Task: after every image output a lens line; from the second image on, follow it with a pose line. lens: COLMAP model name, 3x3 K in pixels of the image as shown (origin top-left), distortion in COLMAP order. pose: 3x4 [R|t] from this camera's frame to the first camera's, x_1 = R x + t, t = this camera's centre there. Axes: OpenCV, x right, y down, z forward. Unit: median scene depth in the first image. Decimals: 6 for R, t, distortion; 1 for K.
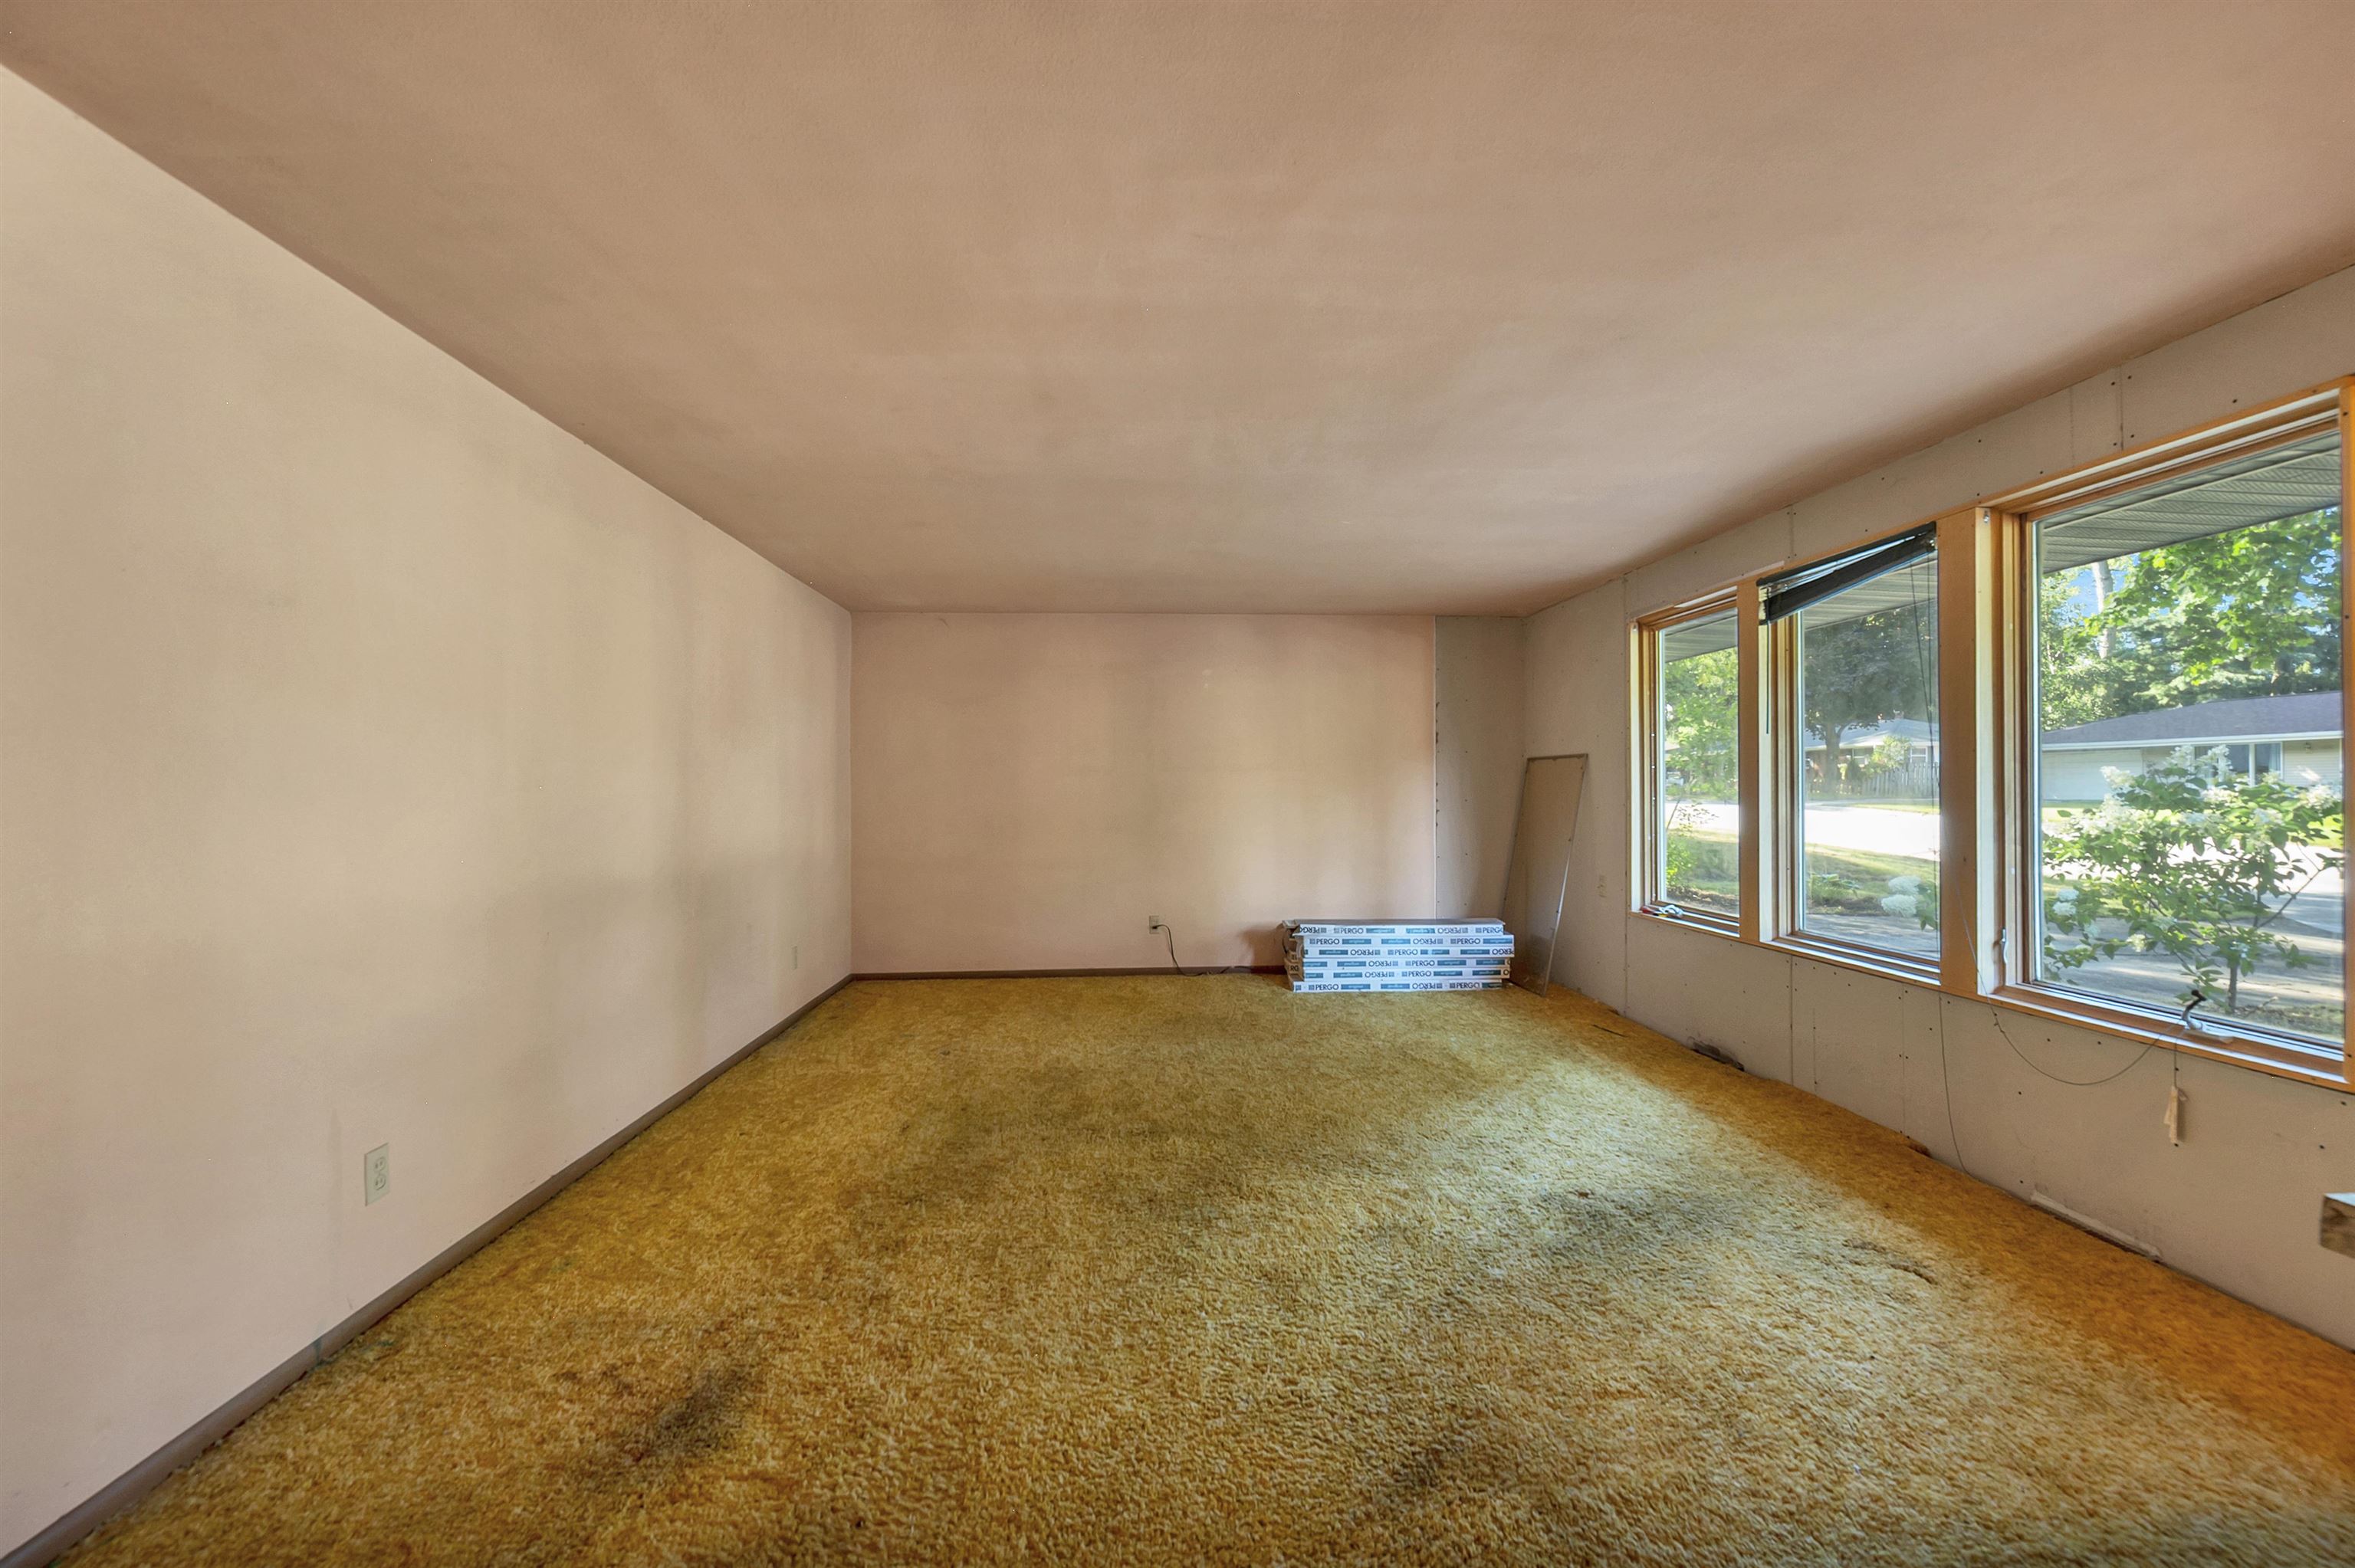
lens RADIAL K [[957.2, 0, 1171.9], [0, 957.2, 787.3], [0, 0, 1]] dist [-0.001670, 0.000127]
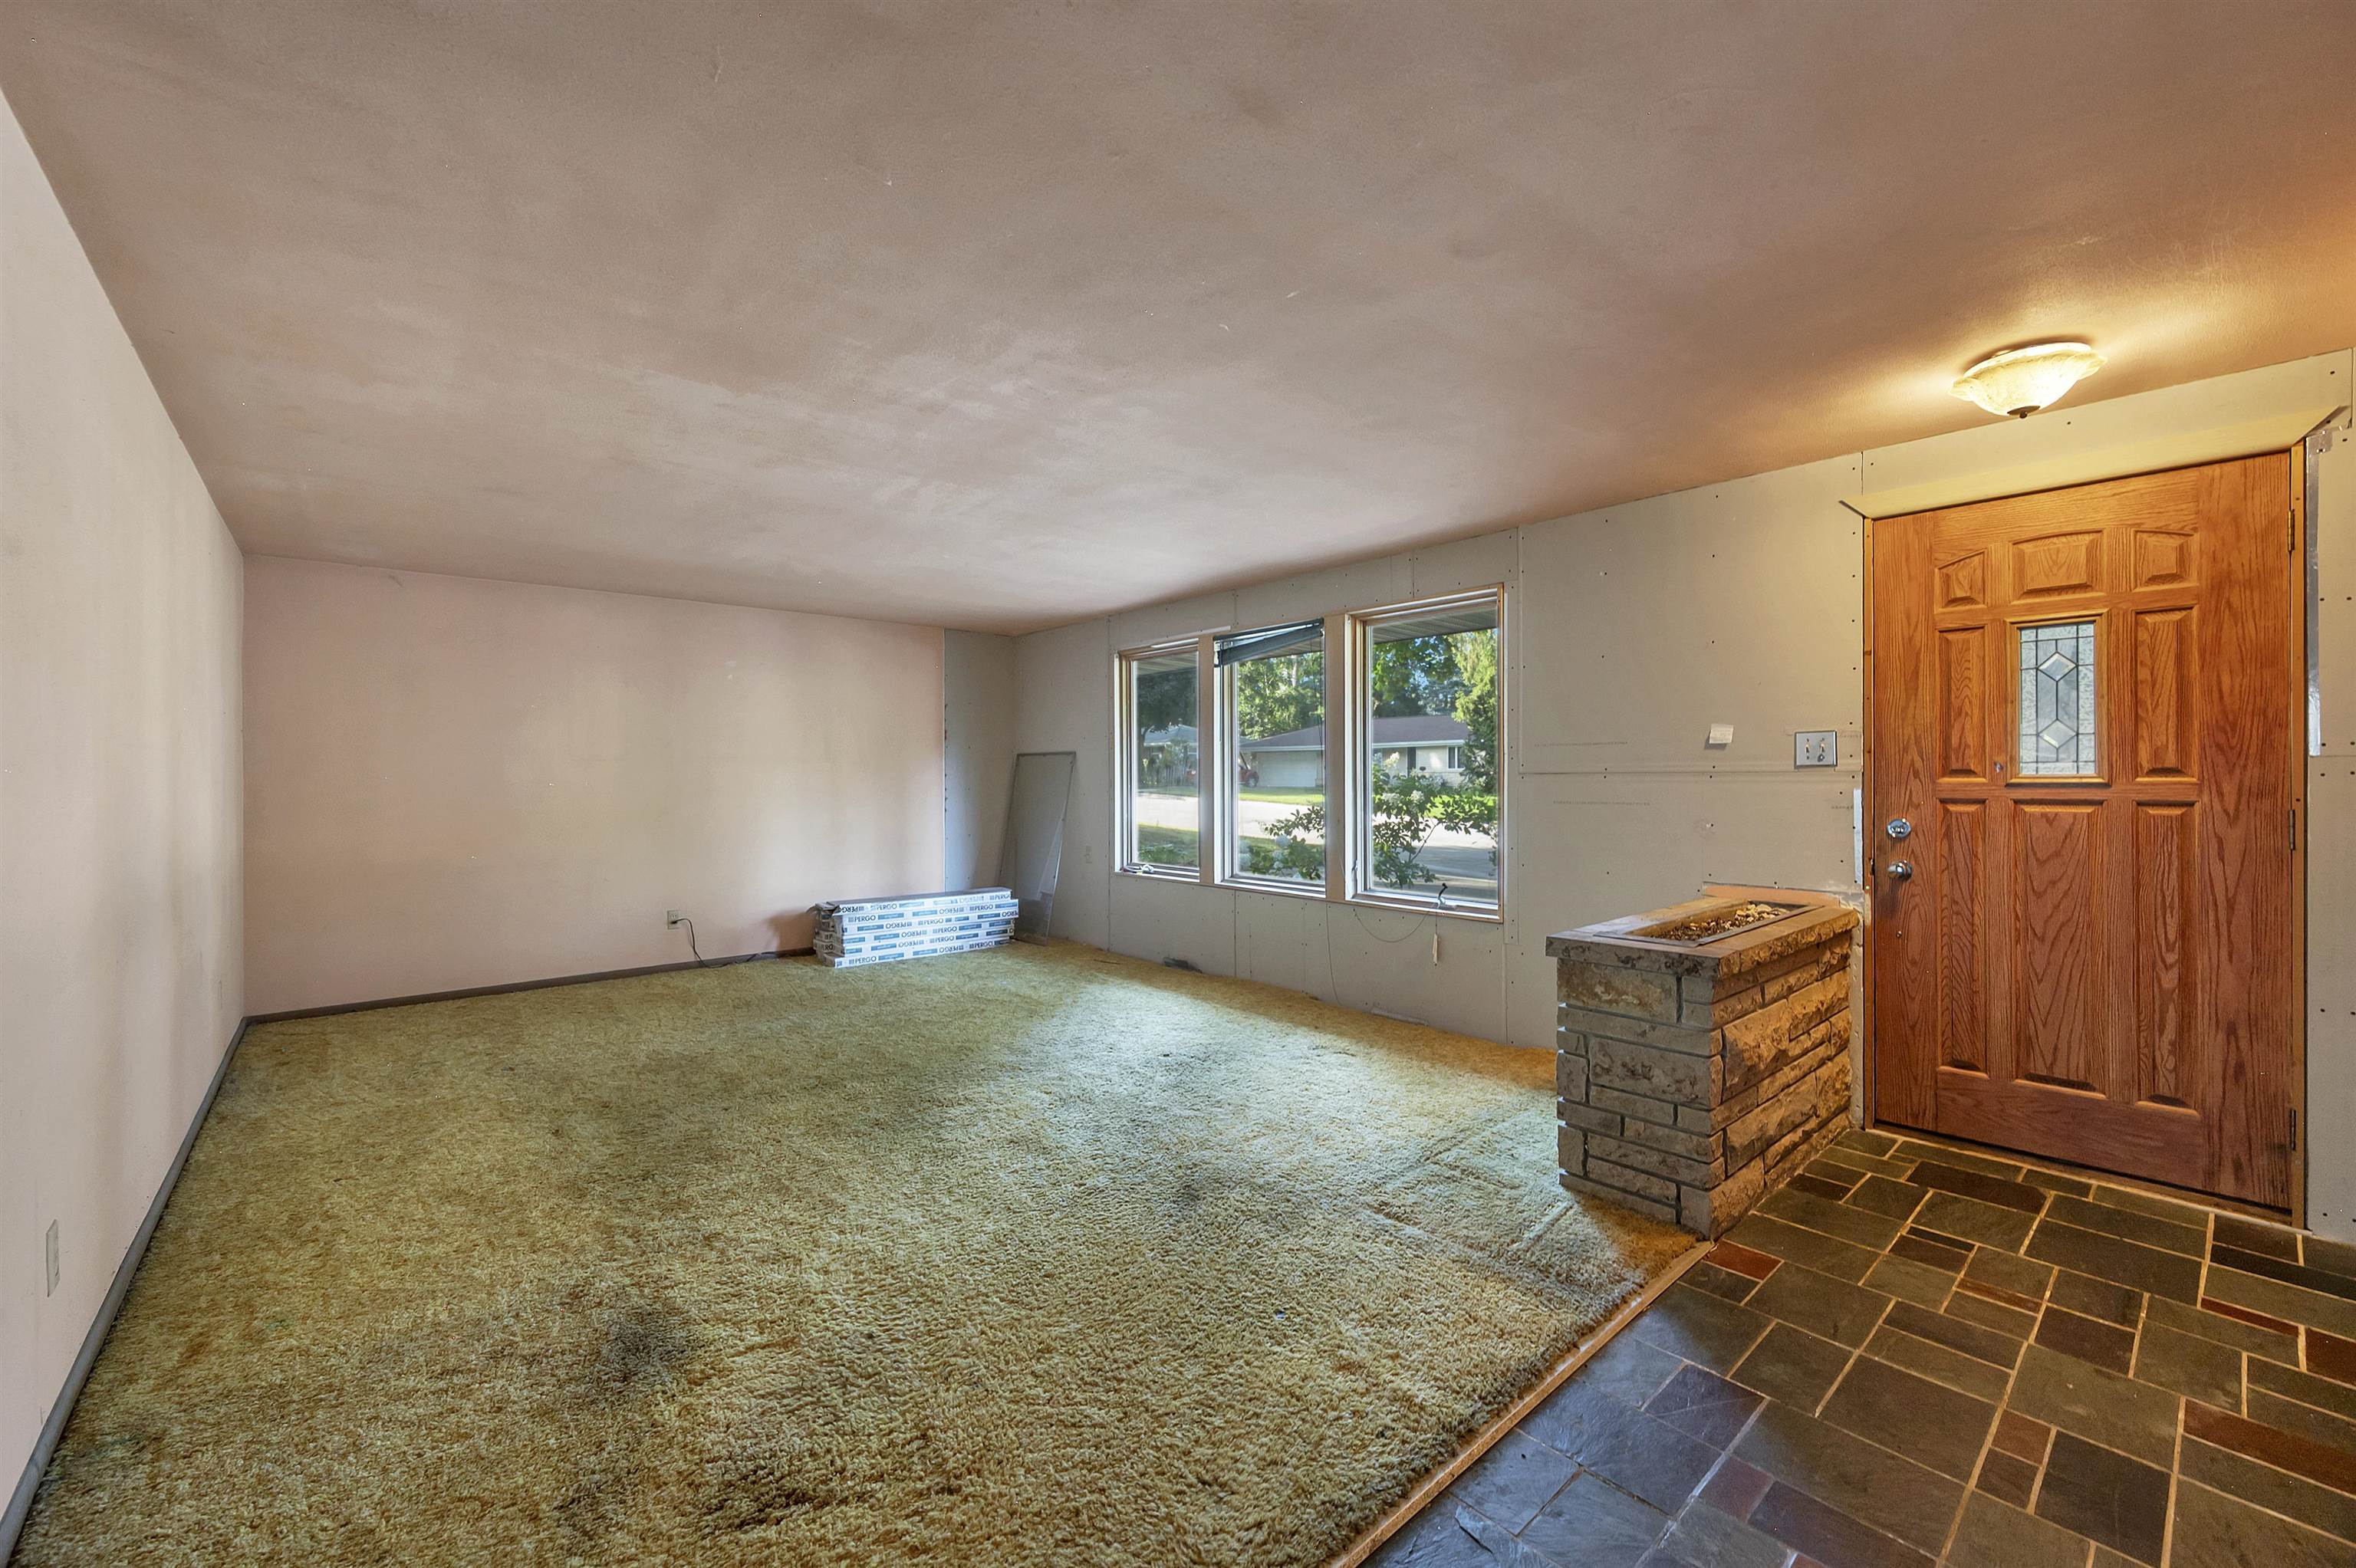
lens RADIAL K [[957.6, 0, 1176.0], [0, 957.6, 779.8], [0, 0, 1]] dist [-0.001670, 0.000127]
pose [[0.791300, -0.000377, 0.611428, -0.328312], [-0.001066, 0.999997, 0.001997, -0.000377], [-0.611428, -0.002232, 0.791297, -0.123366]]
